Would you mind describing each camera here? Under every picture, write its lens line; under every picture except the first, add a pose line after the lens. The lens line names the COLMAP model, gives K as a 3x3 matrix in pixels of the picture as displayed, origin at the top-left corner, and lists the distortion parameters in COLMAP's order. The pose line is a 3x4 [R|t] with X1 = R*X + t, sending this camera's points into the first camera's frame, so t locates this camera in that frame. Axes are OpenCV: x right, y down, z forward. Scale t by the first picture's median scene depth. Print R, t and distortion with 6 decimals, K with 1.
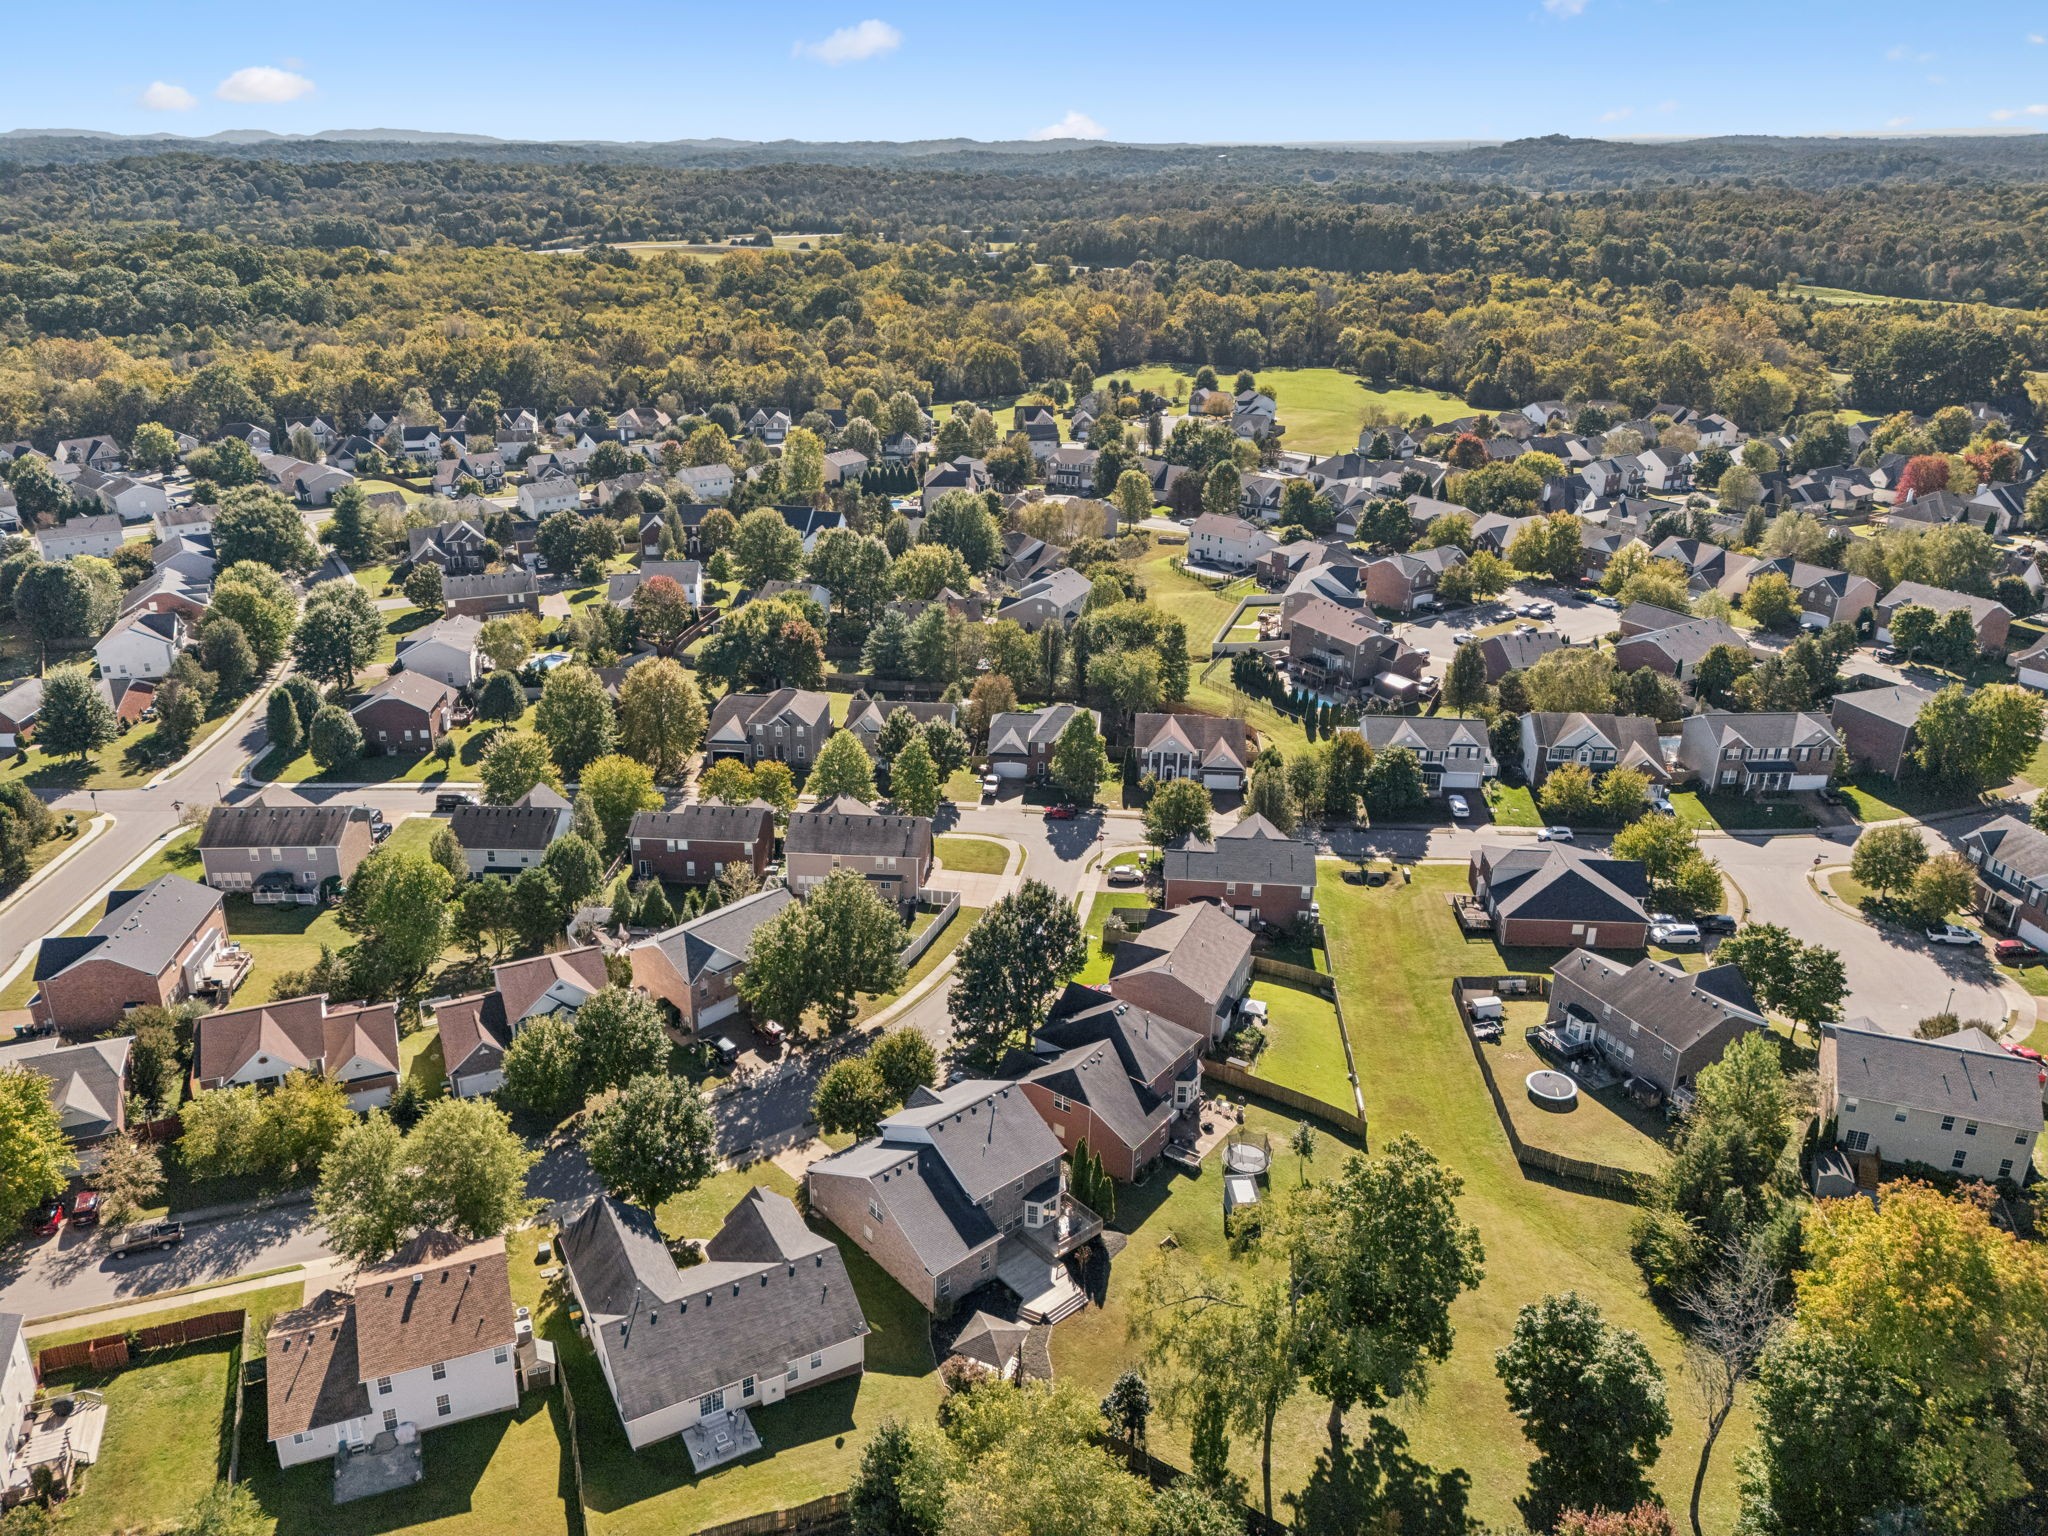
lens RADIAL K [[1508.1, 0, 1029.0], [0, 1508.1, 761.6], [0, 0, 1]] dist [0.071525, -0.068029]
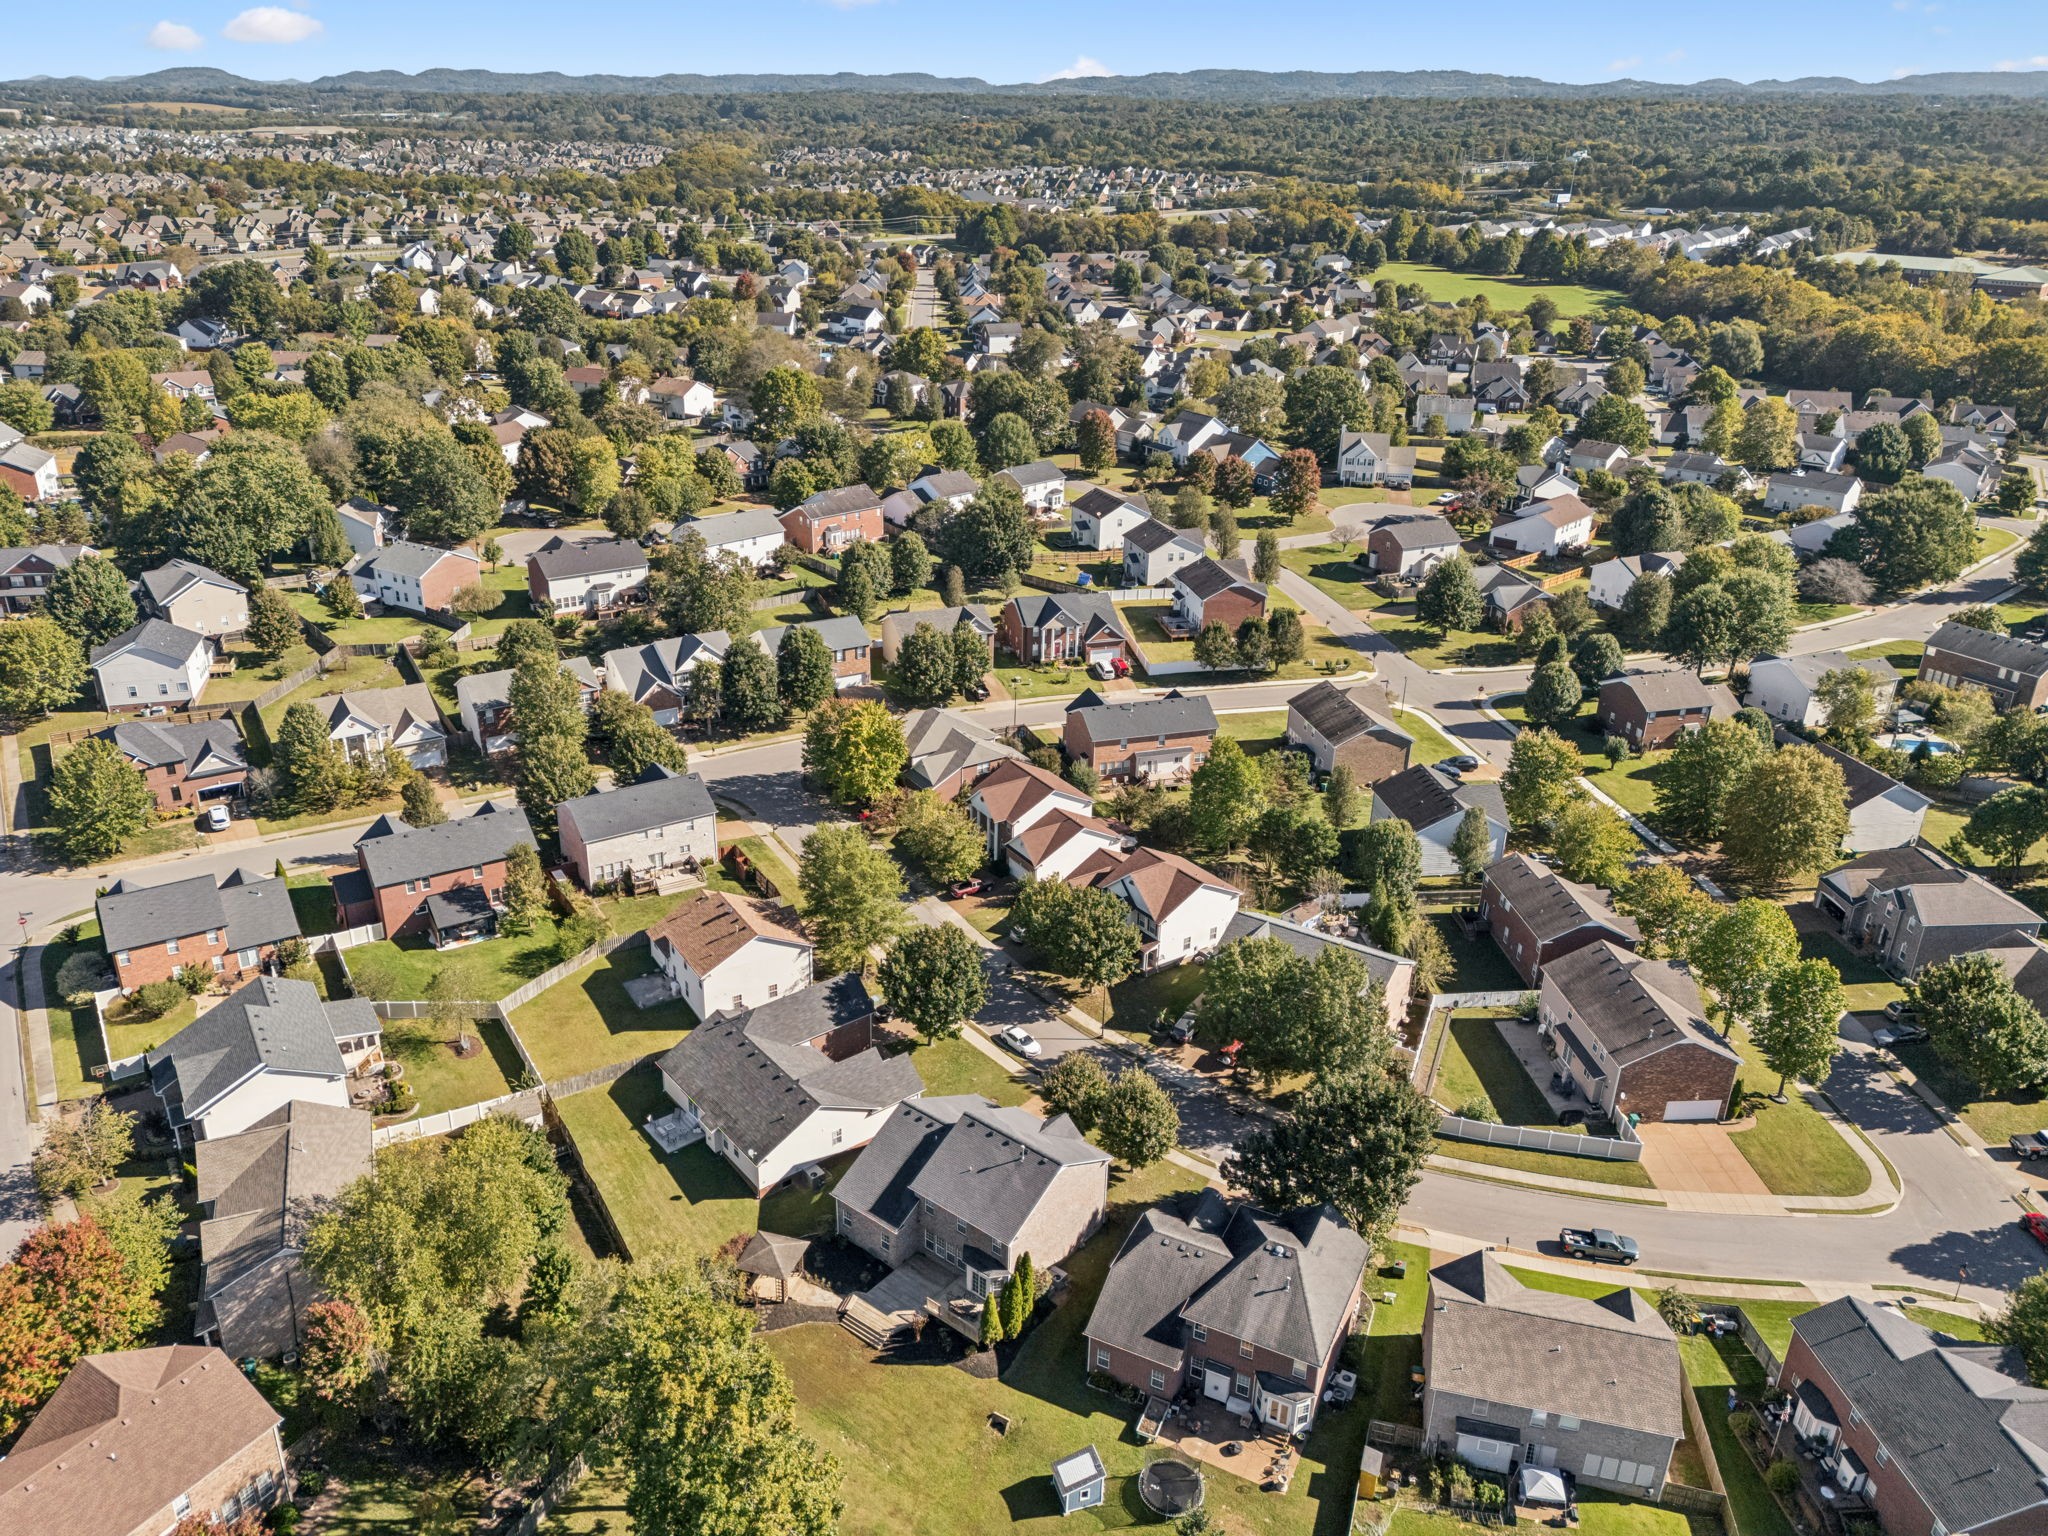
lens RADIAL K [[1551.3, 0, 968.9], [0, 1551.3, 767.9], [0, 0, 1]] dist [0.069946, -0.066540]
pose [[0.144694, 0.397001, -0.906341, 0.575195], [-0.379046, 0.868345, 0.319845, -0.207080], [0.913996, 0.297265, 0.276126, 0.511385]]
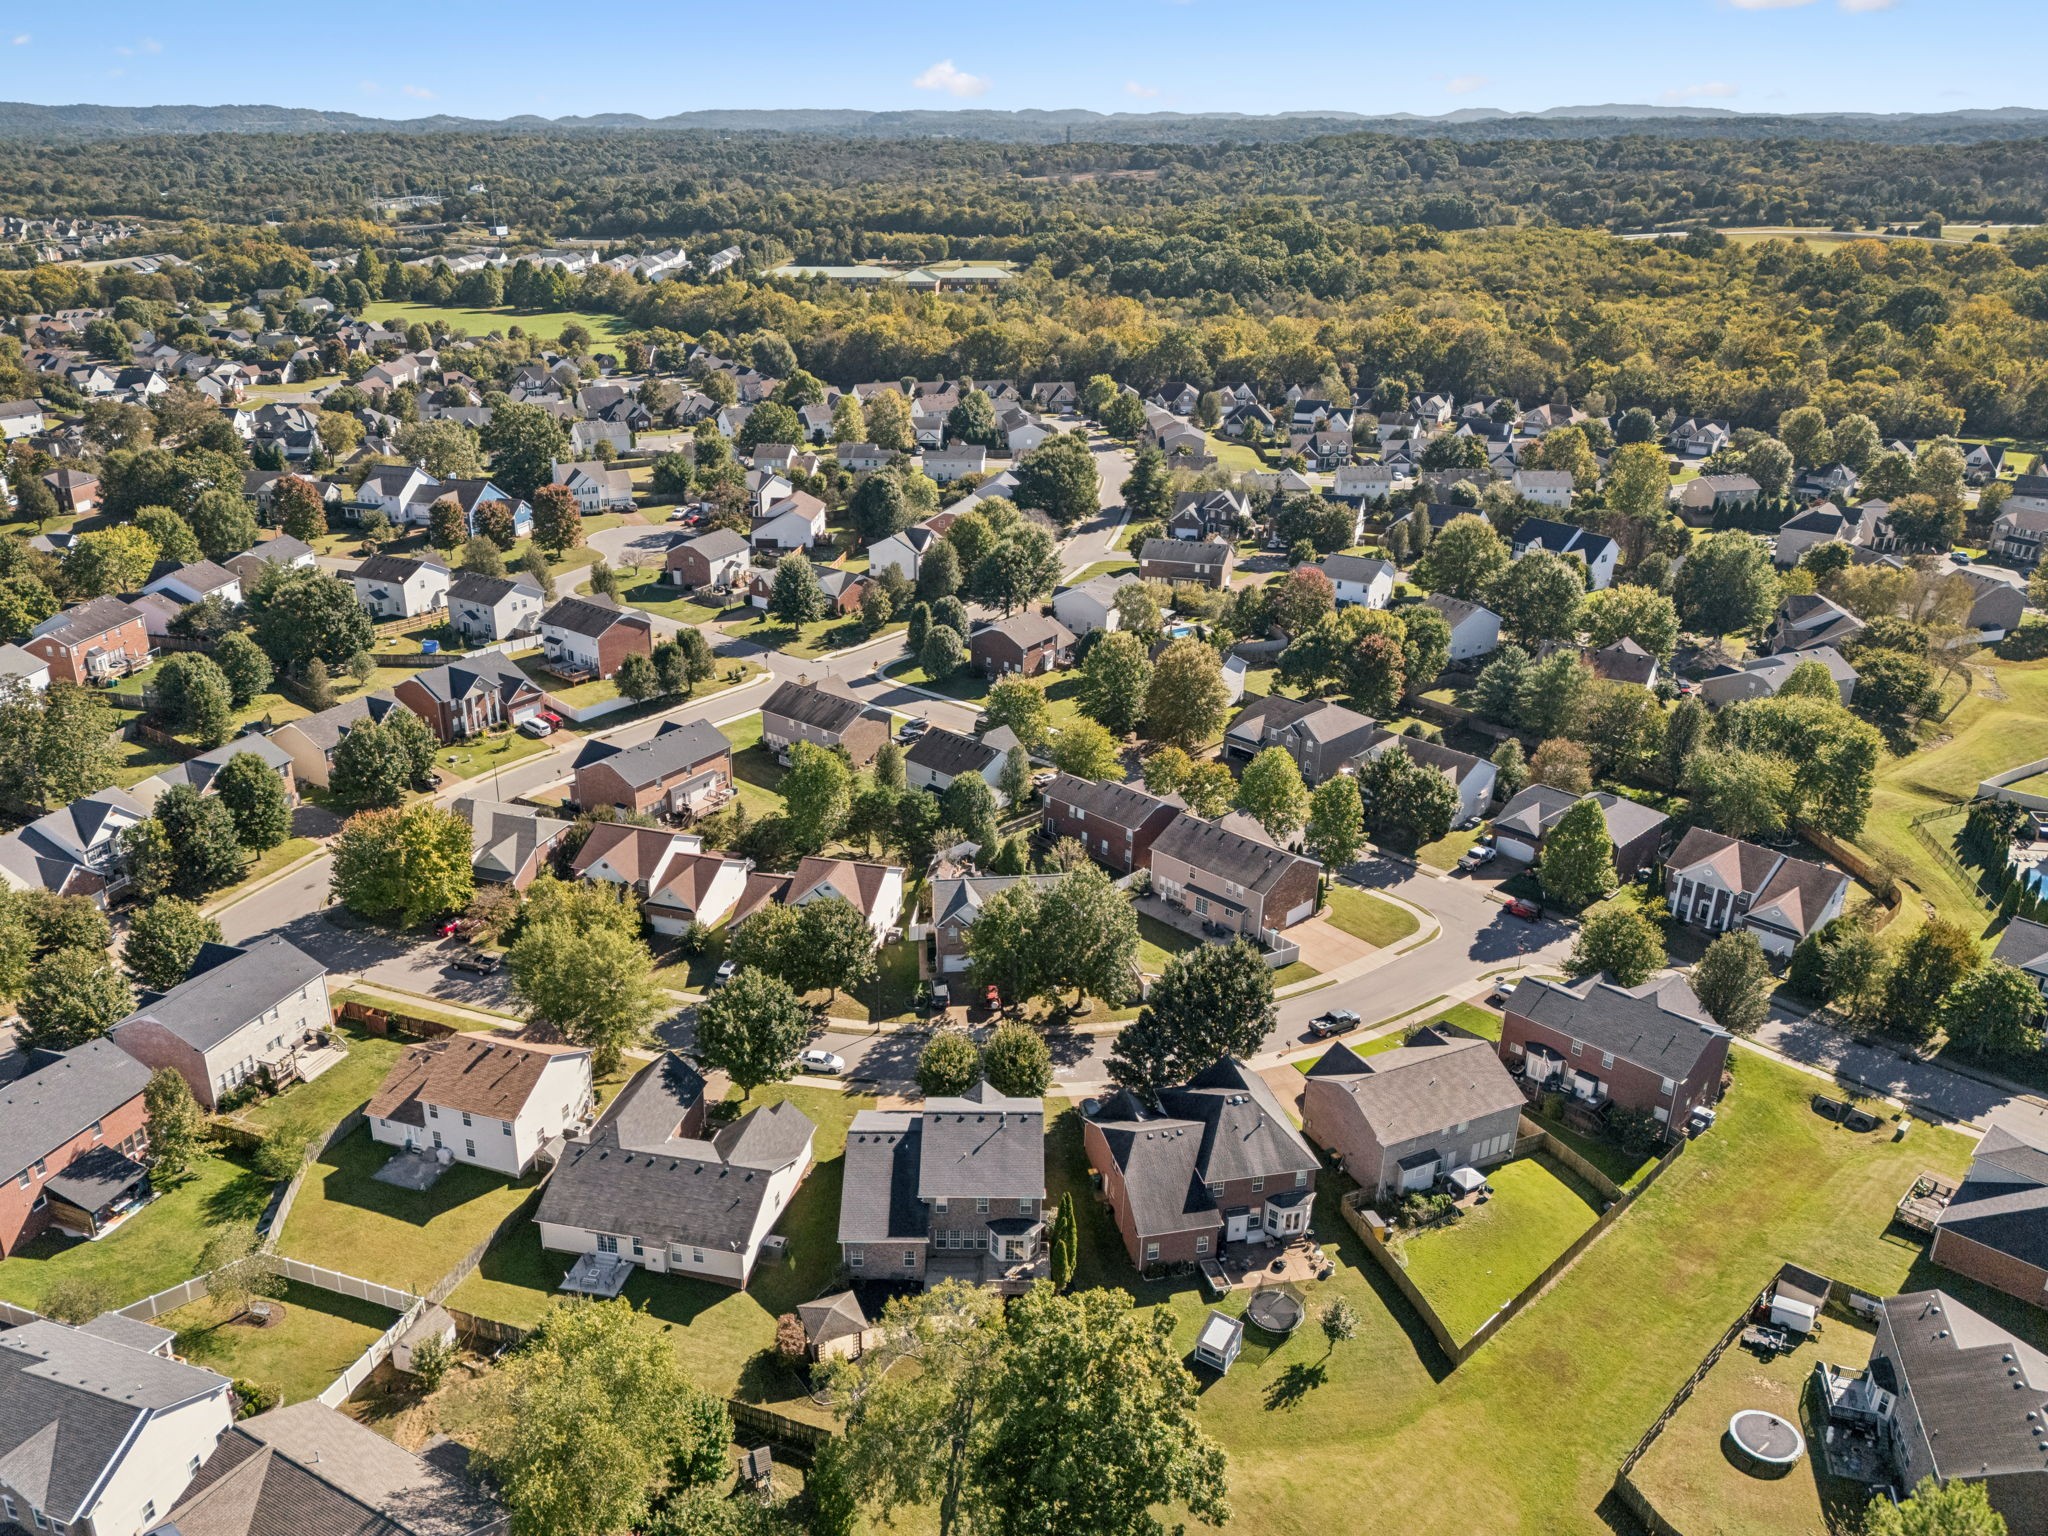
lens RADIAL K [[1565.0, 0, 992.2], [0, 1565.0, 779.2], [0, 0, 1]] dist [0.085333, -0.104556]
pose [[0.745101, 0.253702, -0.616814, 0.423594], [-0.247723, 0.963939, 0.097232, -0.063319], [0.619239, 0.080351, 0.781080, 0.155410]]
